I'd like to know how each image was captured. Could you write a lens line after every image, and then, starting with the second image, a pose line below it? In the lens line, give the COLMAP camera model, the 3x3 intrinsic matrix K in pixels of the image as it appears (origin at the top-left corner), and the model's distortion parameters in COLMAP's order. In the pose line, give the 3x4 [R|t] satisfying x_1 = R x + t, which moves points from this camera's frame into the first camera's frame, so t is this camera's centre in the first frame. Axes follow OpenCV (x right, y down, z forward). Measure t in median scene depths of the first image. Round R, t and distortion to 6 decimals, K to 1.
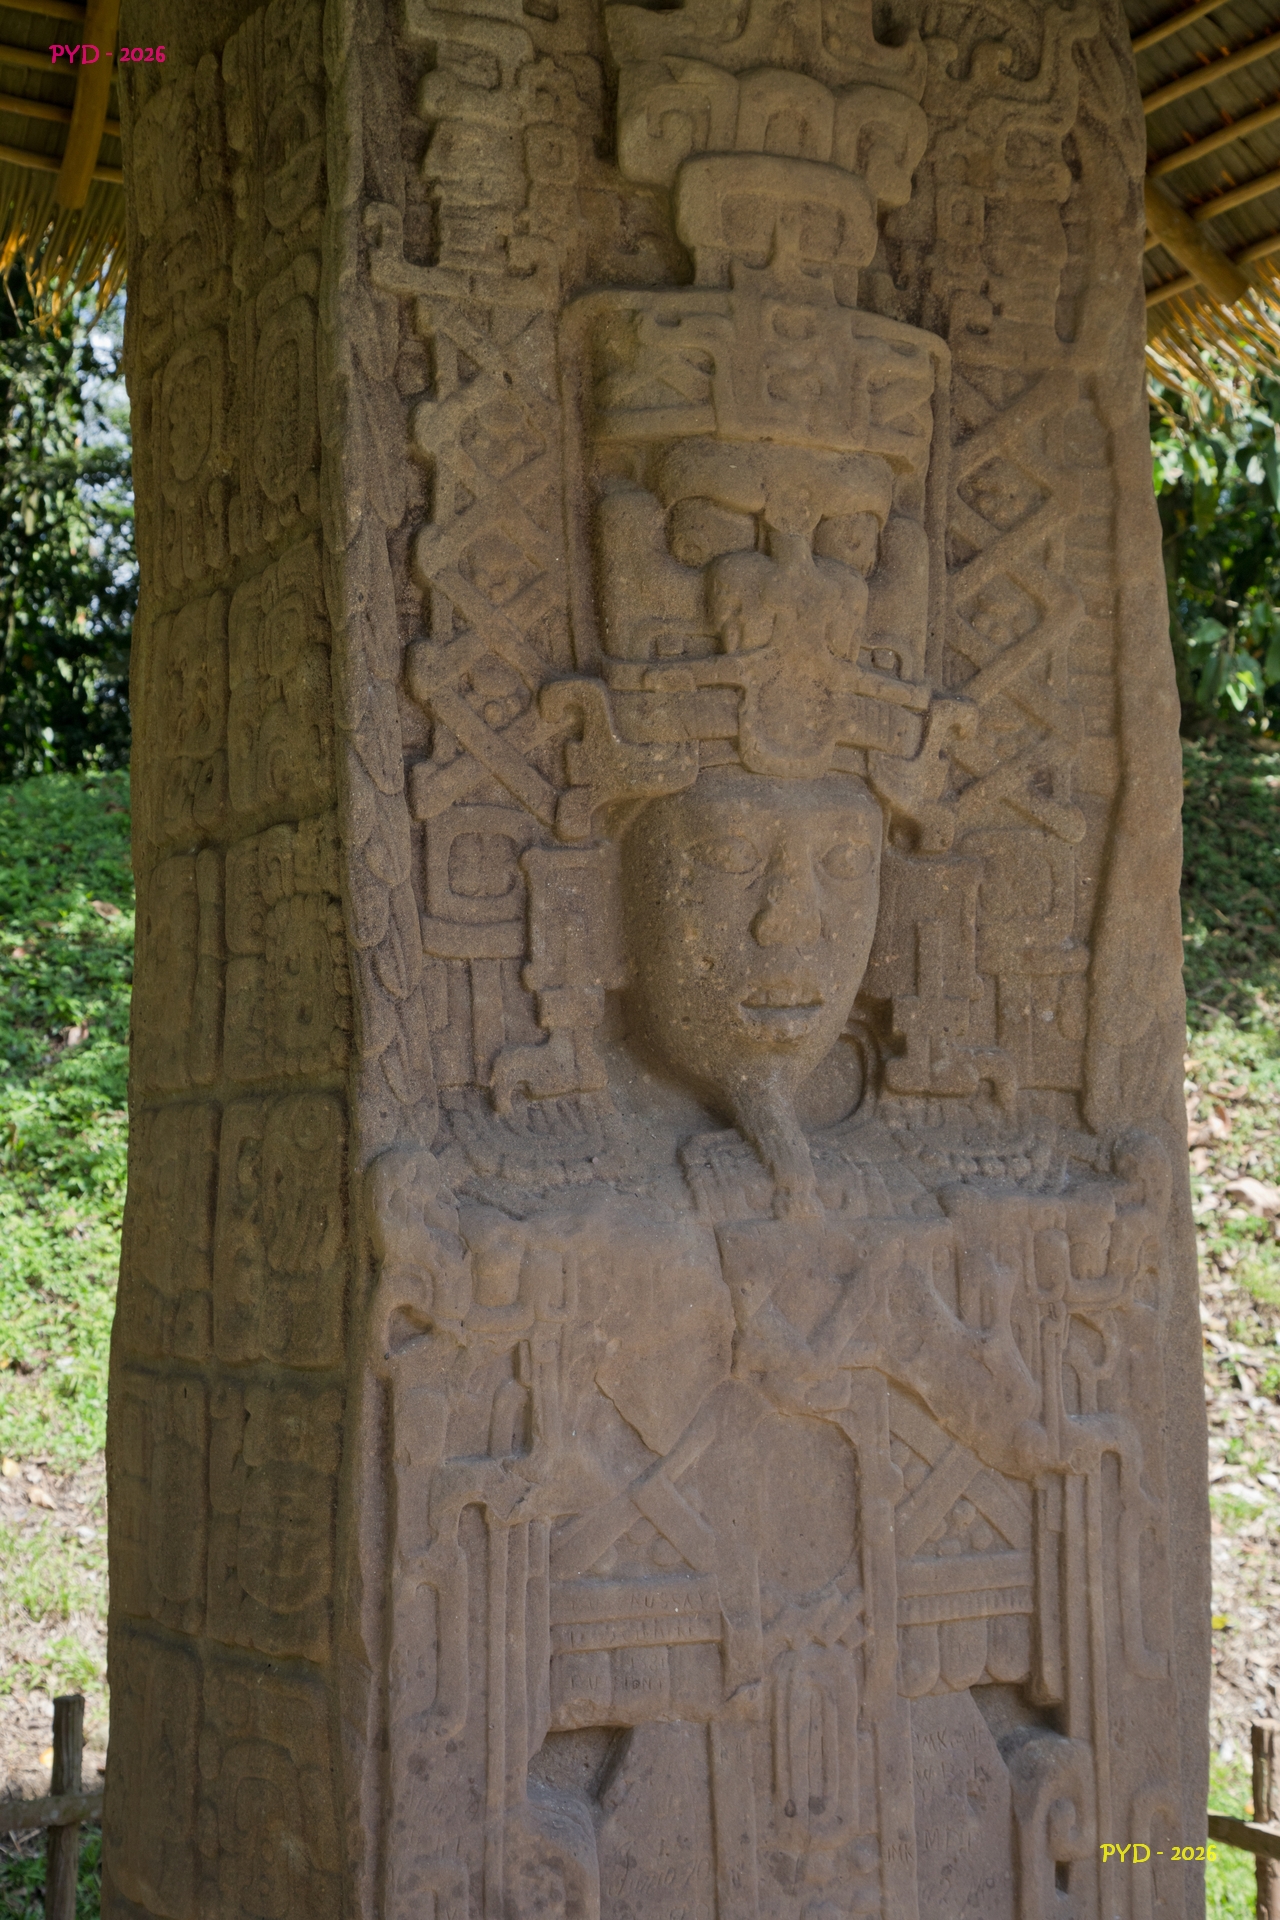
lens RADIAL K [[3219.7, 0, 634.9], [0, 3219.7, 961.4], [0, 0, 1]] dist [0.047694, 0.000000]
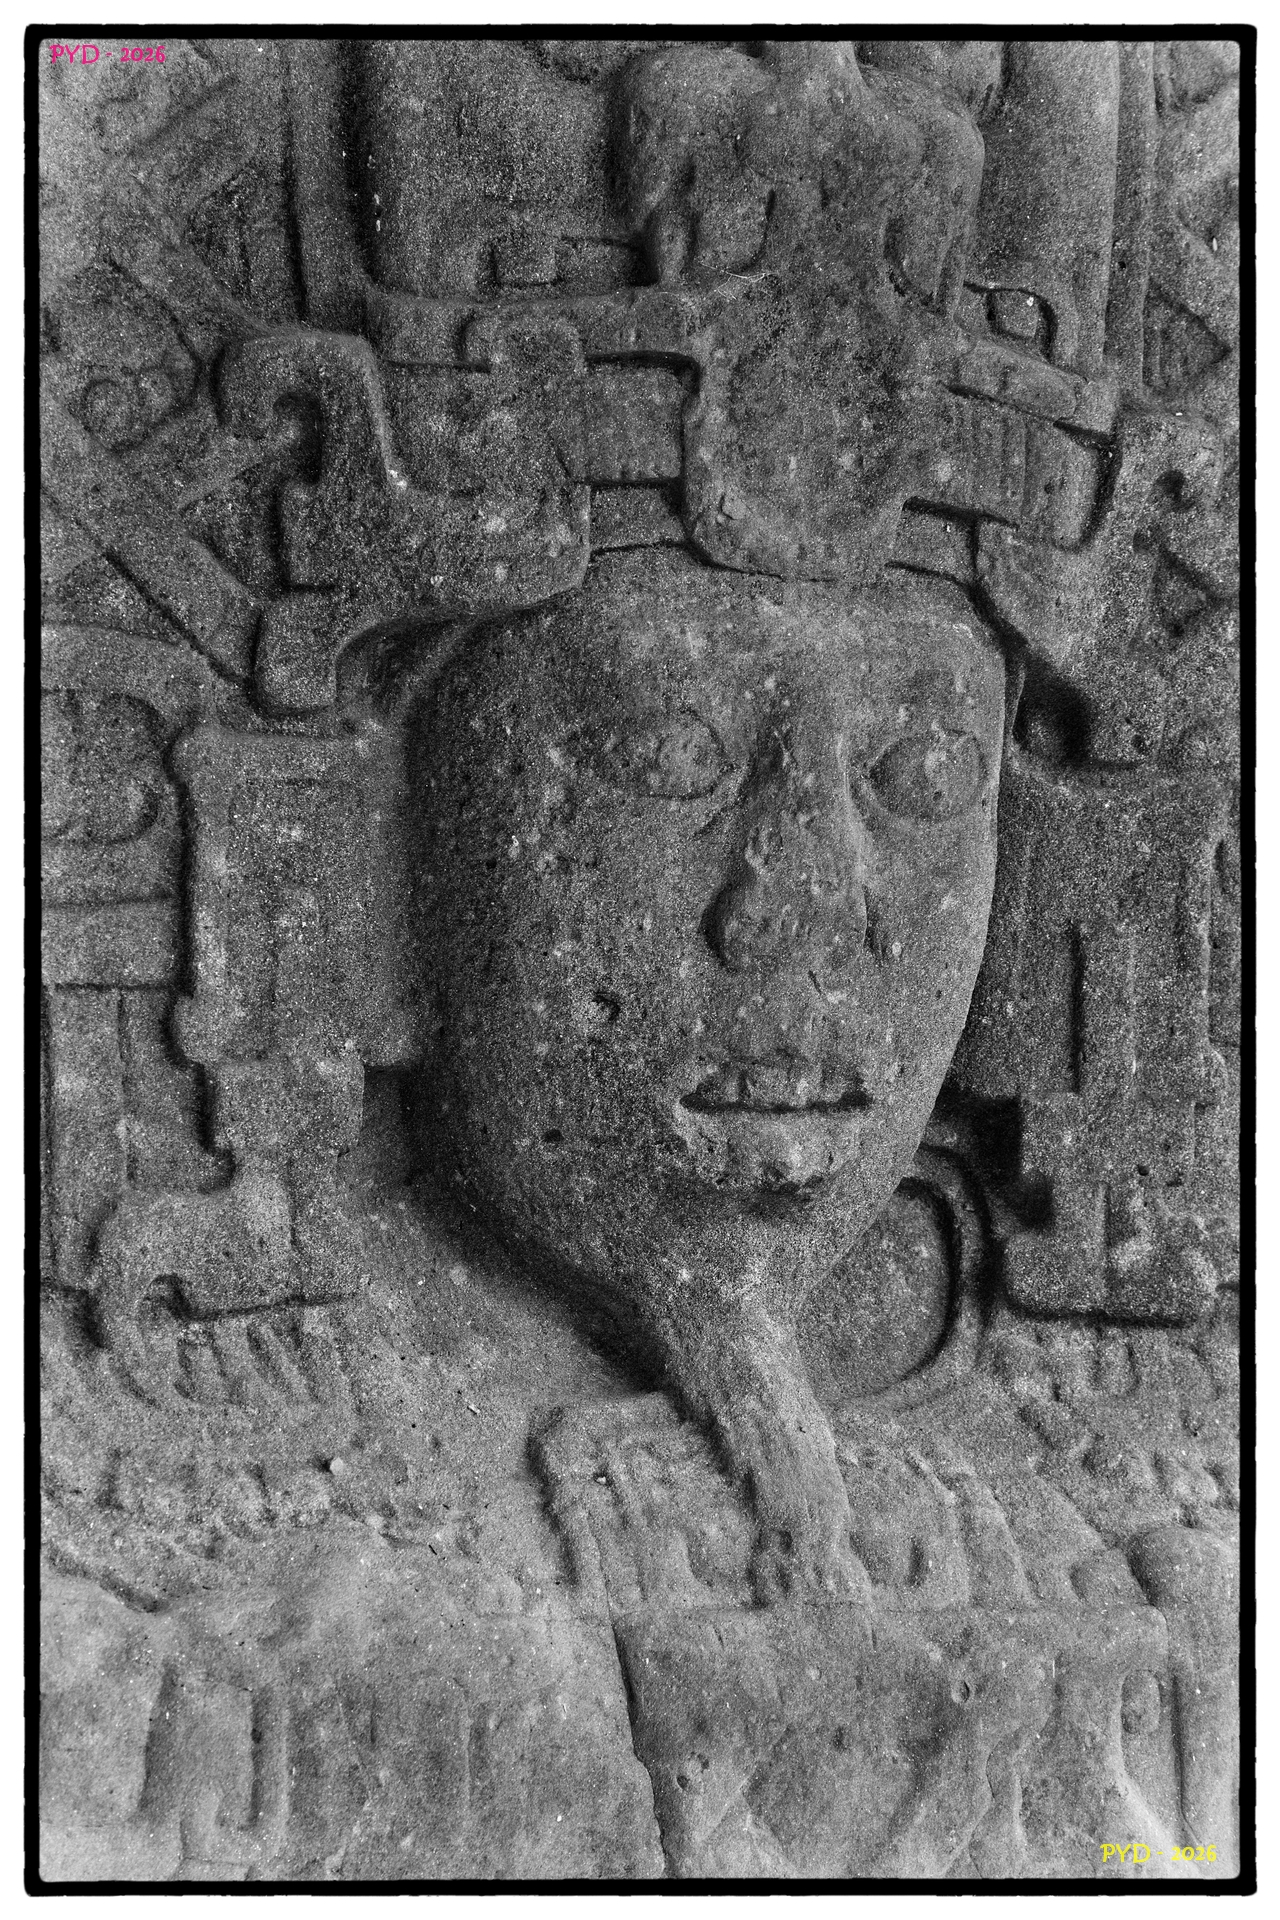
lens RADIAL K [[5555.2, 0, 648.0], [0, 5555.2, 952.9], [0, 0, 1]] dist [0.564061, 0.000000]
pose [[0.998999, 0.011553, 0.043212, -0.003921], [-0.010300, 0.999524, -0.029089, 0.015078], [-0.043527, 0.028615, 0.998642, 0.256969]]
